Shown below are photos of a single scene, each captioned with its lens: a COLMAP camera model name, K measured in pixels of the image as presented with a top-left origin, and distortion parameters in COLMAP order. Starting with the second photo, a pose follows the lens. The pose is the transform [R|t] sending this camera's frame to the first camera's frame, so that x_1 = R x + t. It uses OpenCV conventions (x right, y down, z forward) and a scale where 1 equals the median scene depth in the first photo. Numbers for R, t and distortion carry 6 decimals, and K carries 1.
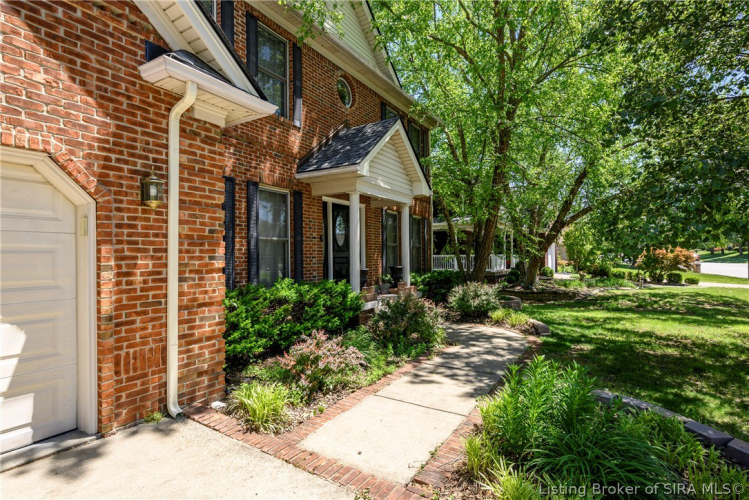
lens RADIAL K [[379.7, 0, 373.9], [0, 379.7, 252.6], [0, 0, 1]] dist [0.000501, 0.000010]
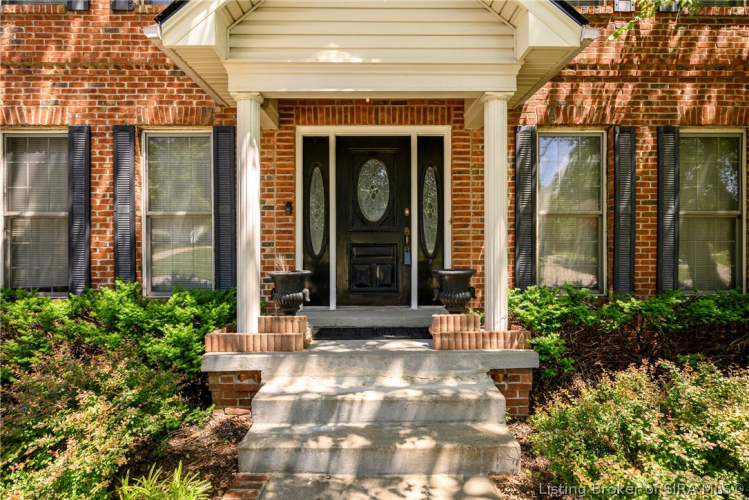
lens RADIAL K [[409.4, 0, 374.4], [0, 409.4, 246.0], [0, 0, 1]] dist [-0.004887, -0.000010]
pose [[0.524141, 0.013856, -0.851519, 0.406810], [0.007888, 0.999746, 0.021123, 0.003826], [0.851595, -0.017788, 0.523899, 0.821857]]
